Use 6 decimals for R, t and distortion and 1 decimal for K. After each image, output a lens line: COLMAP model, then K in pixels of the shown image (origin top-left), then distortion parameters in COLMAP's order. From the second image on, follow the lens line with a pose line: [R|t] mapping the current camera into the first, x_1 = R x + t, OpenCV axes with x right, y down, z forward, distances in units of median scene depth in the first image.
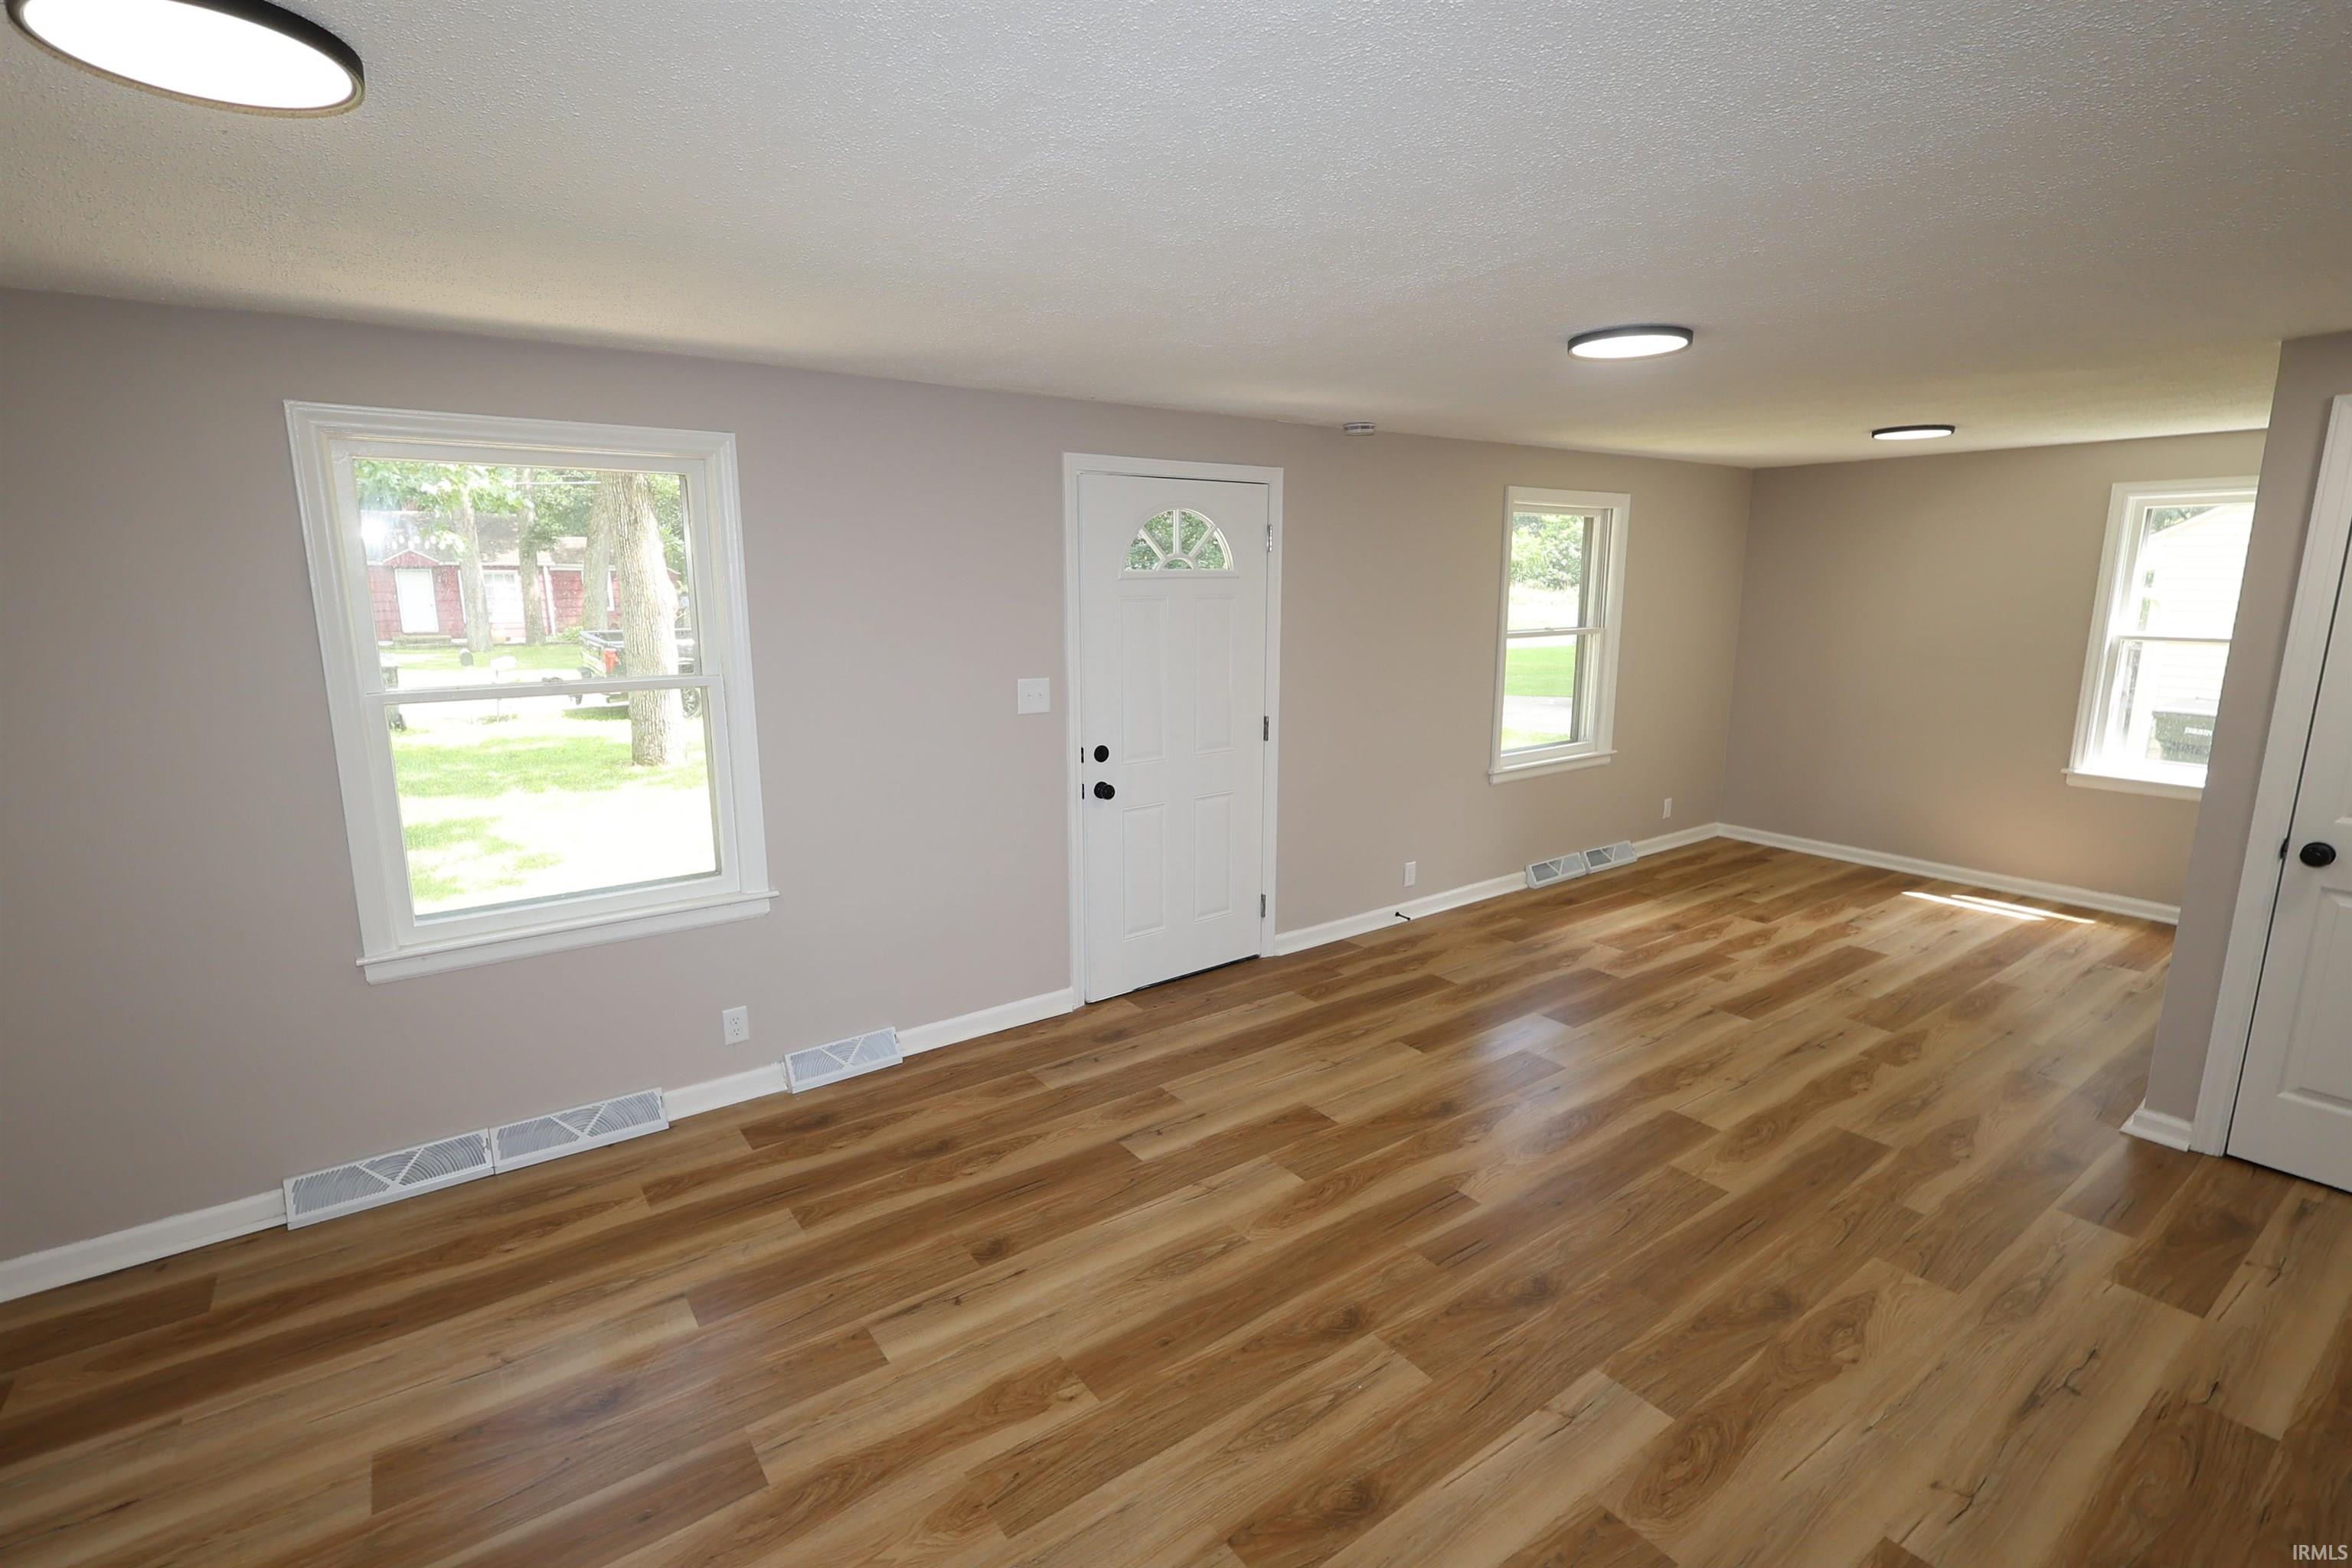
lens RADIAL K [[1077.9, 0, 1169.5], [0, 1077.9, 787.5], [0, 0, 1]] dist [0.004123, 0.000059]
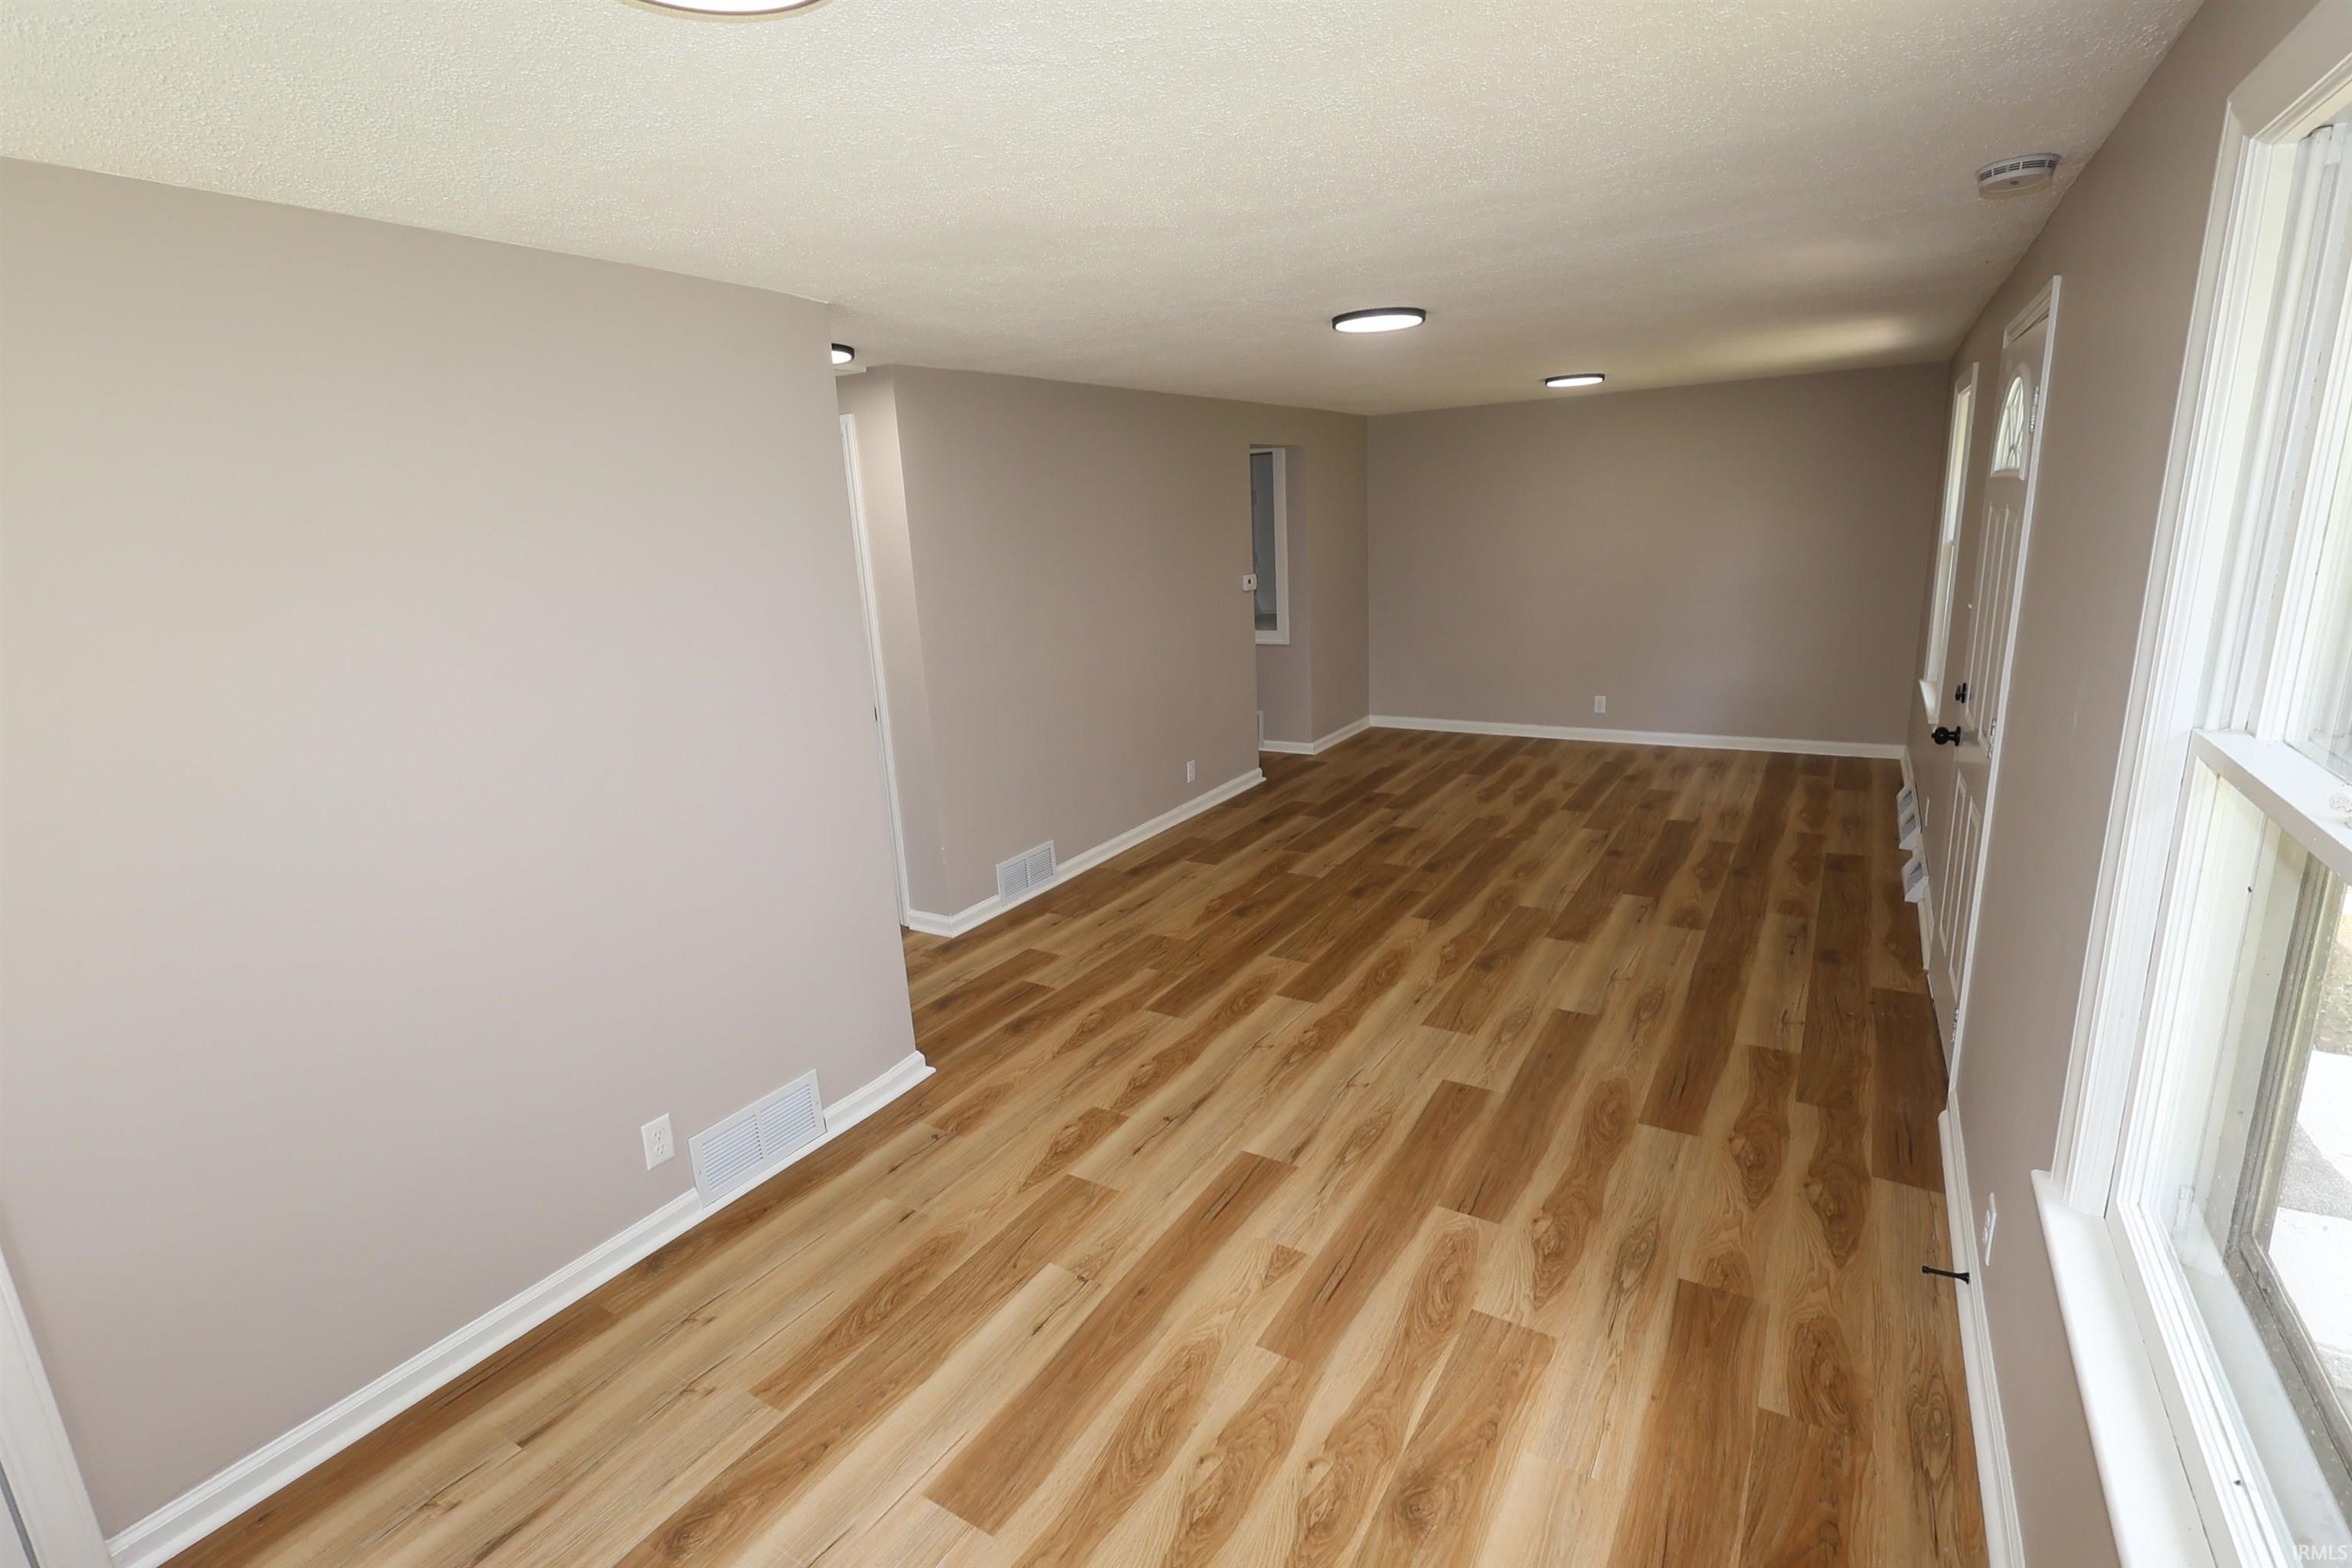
lens RADIAL K [[1083.6, 0, 1176.0], [0, 1083.6, 784.0], [0, 0, 1]] dist [0.004320, 0.000288]
pose [[-0.921020, 0.142314, -0.362586, 0.960370], [-0.021260, 0.911111, 0.411612, -0.352430], [0.388934, 0.386812, -0.836126, 1.773191]]
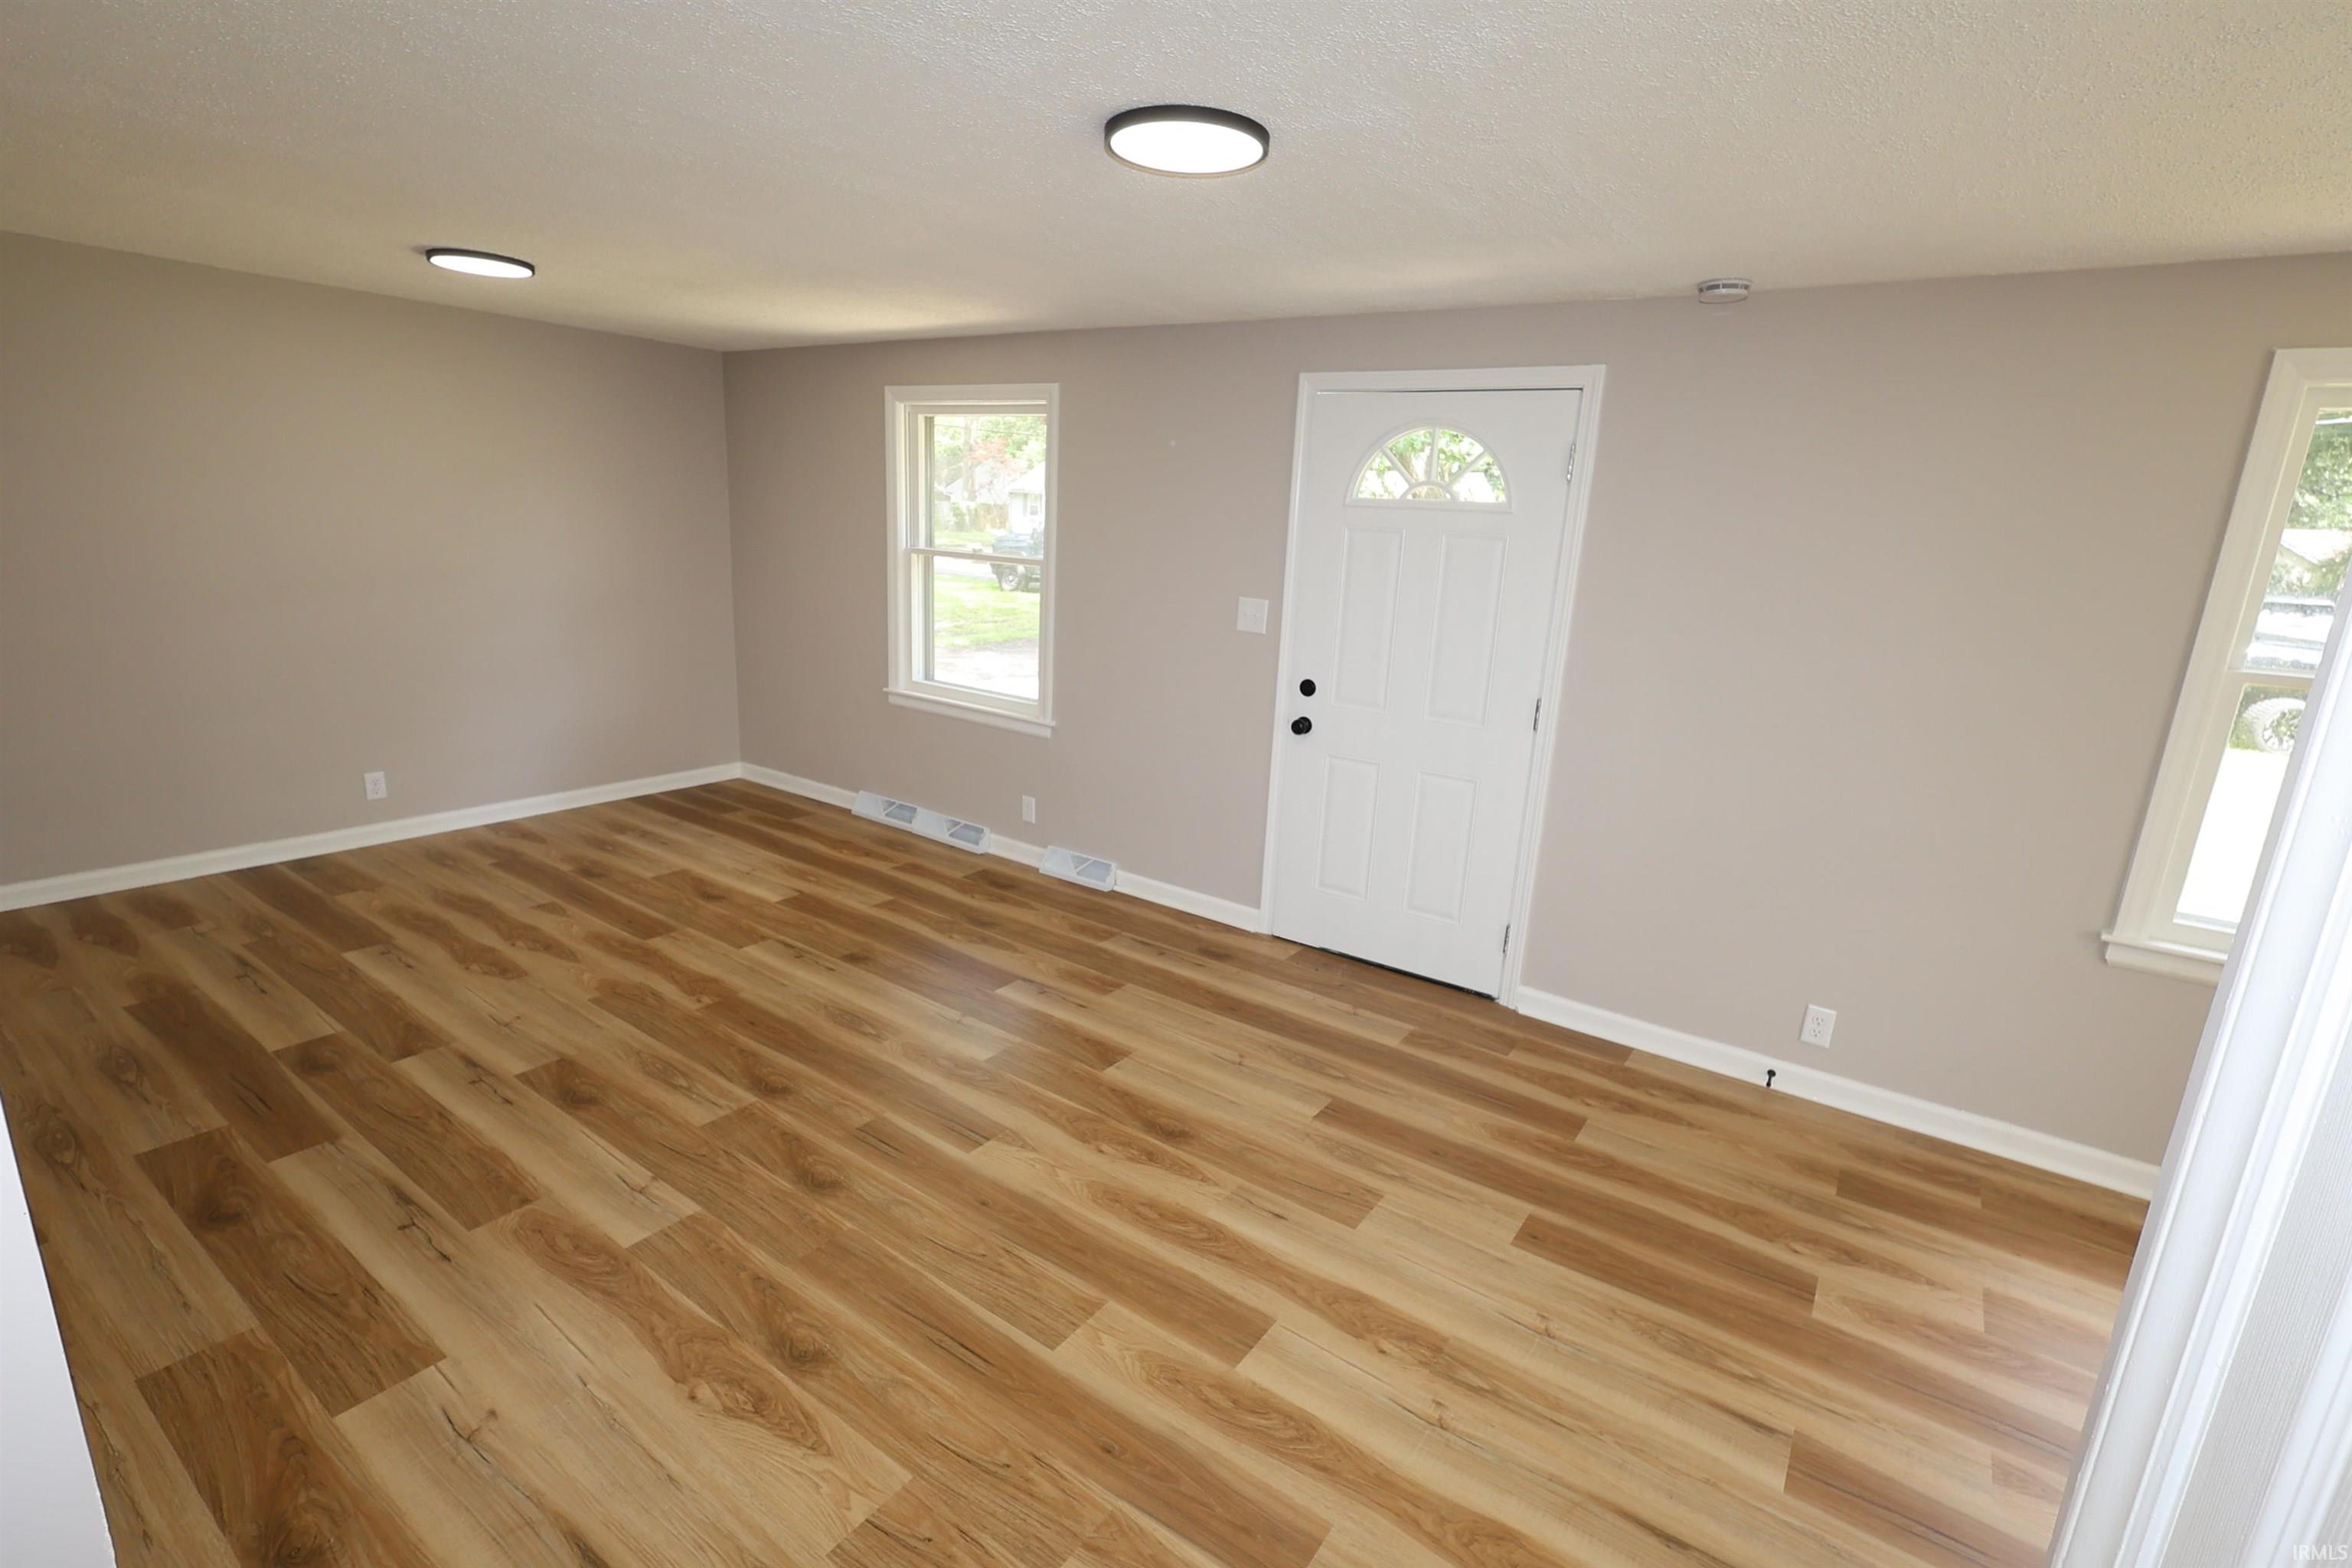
lens RADIAL K [[1072.7, 0, 1176.0], [0, 1072.7, 784.0], [0, 0, 1]] dist [-0.000874, 0.000855]
pose [[0.328936, 0.251408, -0.910272, 0.949243], [-0.235922, 0.955224, 0.178570, -0.110618], [0.914408, 0.156015, 0.373521, 0.651160]]
